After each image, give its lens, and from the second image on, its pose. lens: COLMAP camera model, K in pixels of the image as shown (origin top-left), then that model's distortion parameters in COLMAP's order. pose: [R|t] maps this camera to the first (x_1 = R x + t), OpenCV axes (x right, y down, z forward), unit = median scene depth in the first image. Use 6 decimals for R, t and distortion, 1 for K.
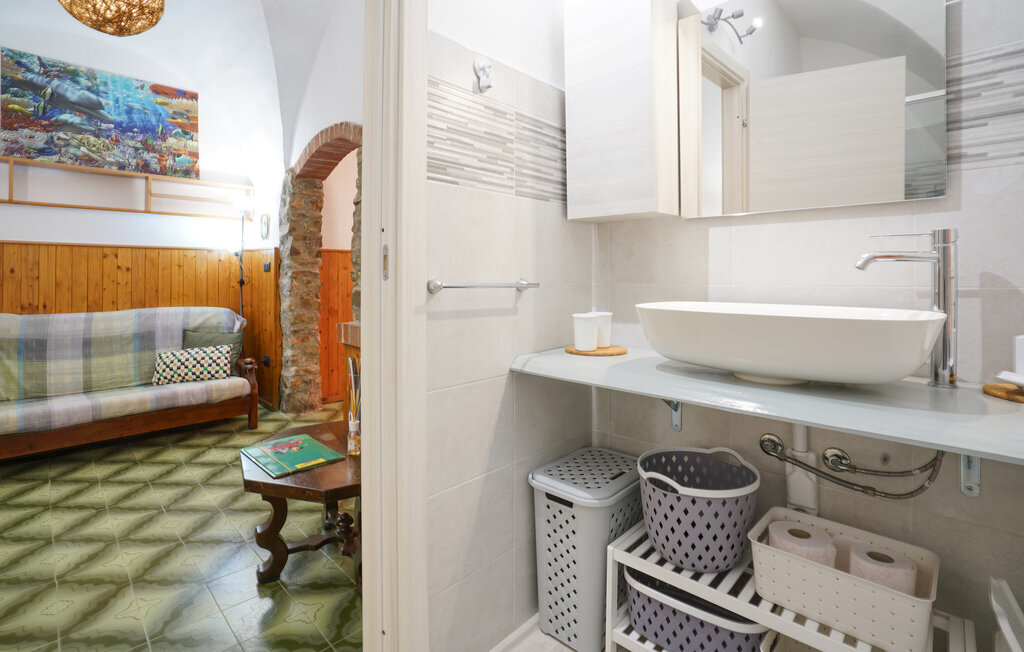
lens RADIAL K [[481.6, 0, 507.5], [0, 481.6, 274.9], [0, 0, 1]] dist [-0.051982, 0.016872]
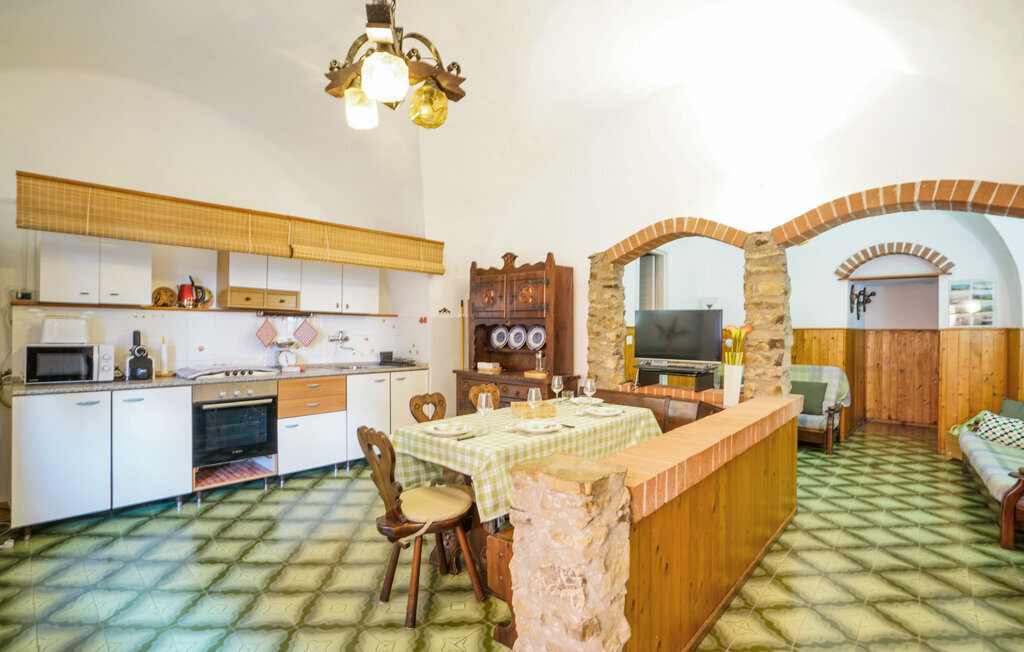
lens RADIAL K [[481.6, 0, 500.0], [0, 481.6, 332.6], [0, 0, 1]] dist [-0.051982, 0.016872]
pose [[-0.998671, -0.009185, -0.050704, 0.392941], [-0.009239, 0.999957, 0.000837, -0.043761], [0.050694, 0.001304, -0.998713, 1.751376]]
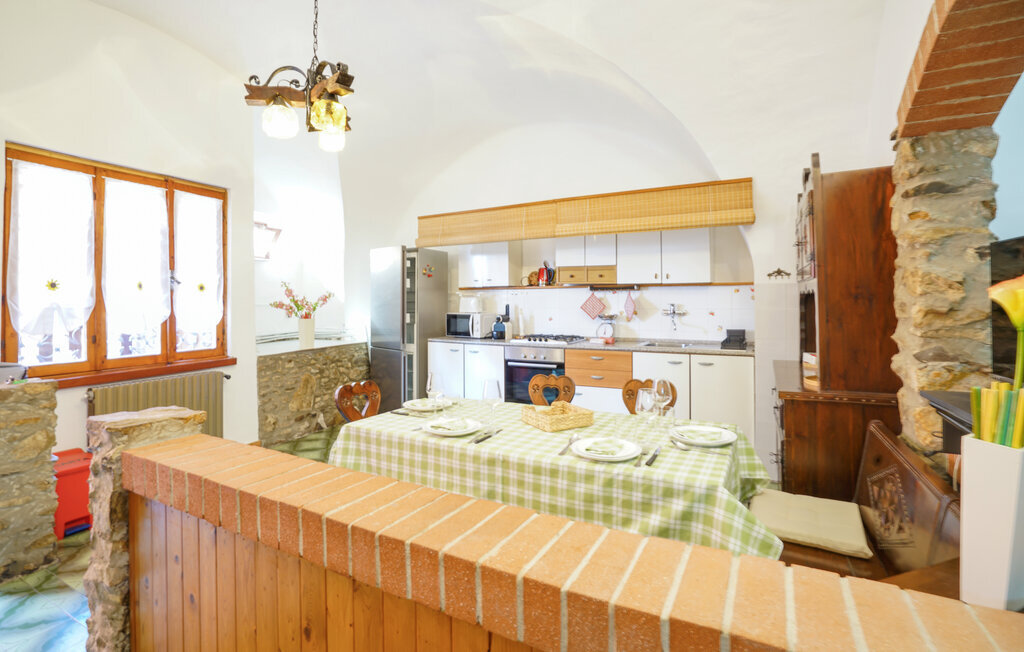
lens RADIAL K [[481.6, 0, 508.0], [0, 481.6, 297.9], [0, 0, 1]] dist [-0.051982, 0.016872]
pose [[-0.282273, 0.007979, 0.959301, -0.282150], [-0.000194, 0.999965, -0.008374, -0.048084], [-0.959334, -0.002550, -0.282262, 1.107620]]
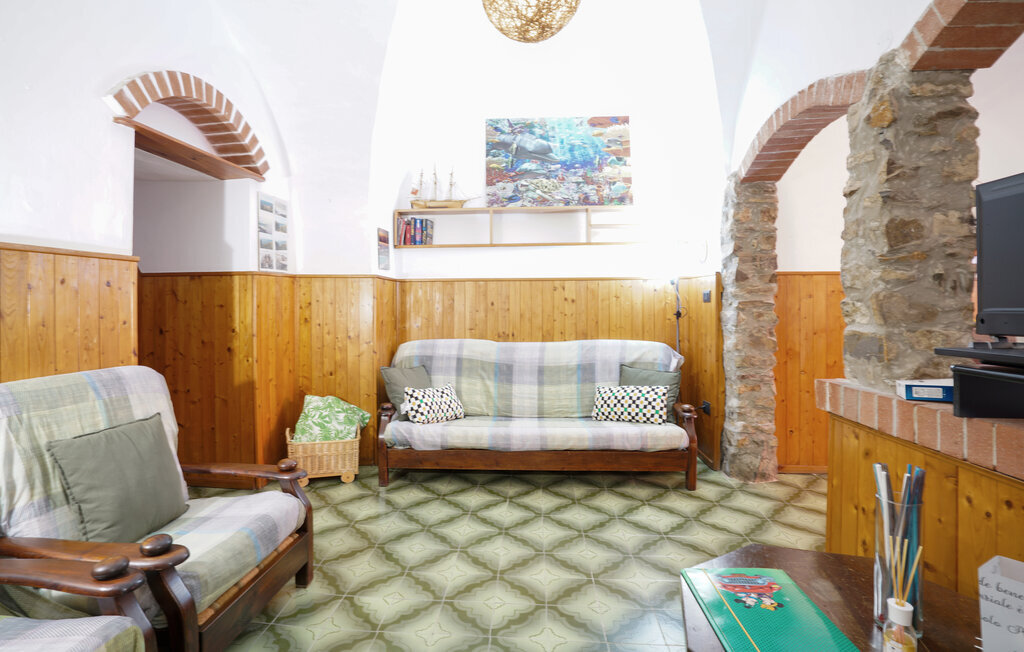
lens RADIAL K [[481.6, 0, 491.7], [0, 481.6, 303.7], [0, 0, 1]] dist [-0.051982, 0.016872]
pose [[0.639624, -0.007369, -0.768653, -0.114795], [0.008555, 0.999960, -0.002467, -0.005372], [0.768641, -0.004997, 0.639661, 0.191489]]
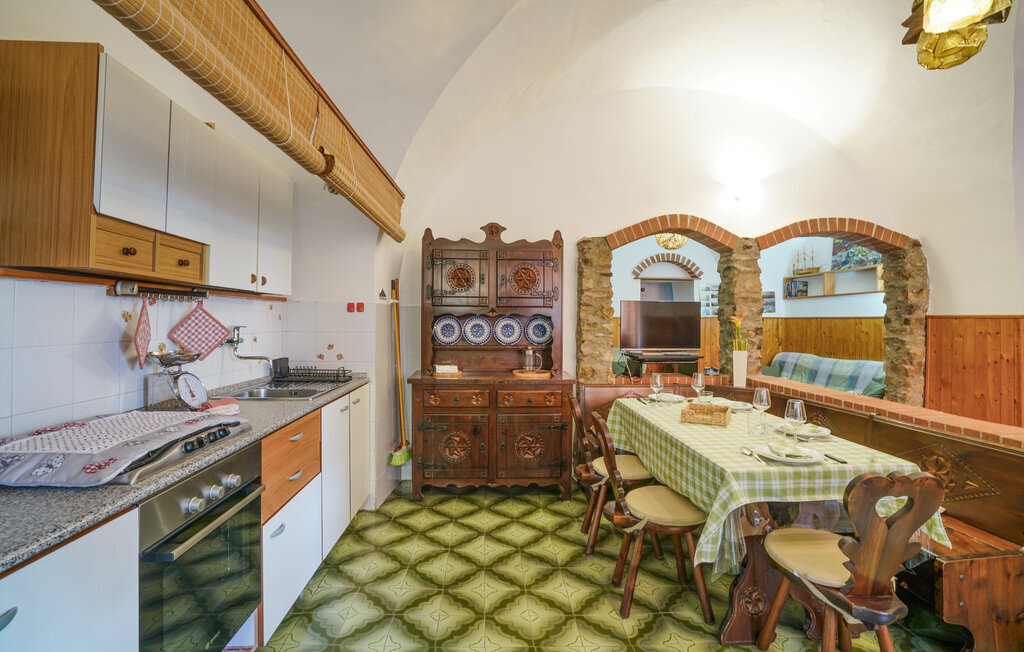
lens RADIAL K [[481.6, 0, 509.4], [0, 481.6, 321.2], [0, 0, 1]] dist [-0.051982, 0.016872]
pose [[-0.656854, -0.000092, -0.754018, 1.052952], [-0.000106, 1.000000, -0.000030, -0.050176], [0.754018, 0.000061, -0.656854, 1.148454]]
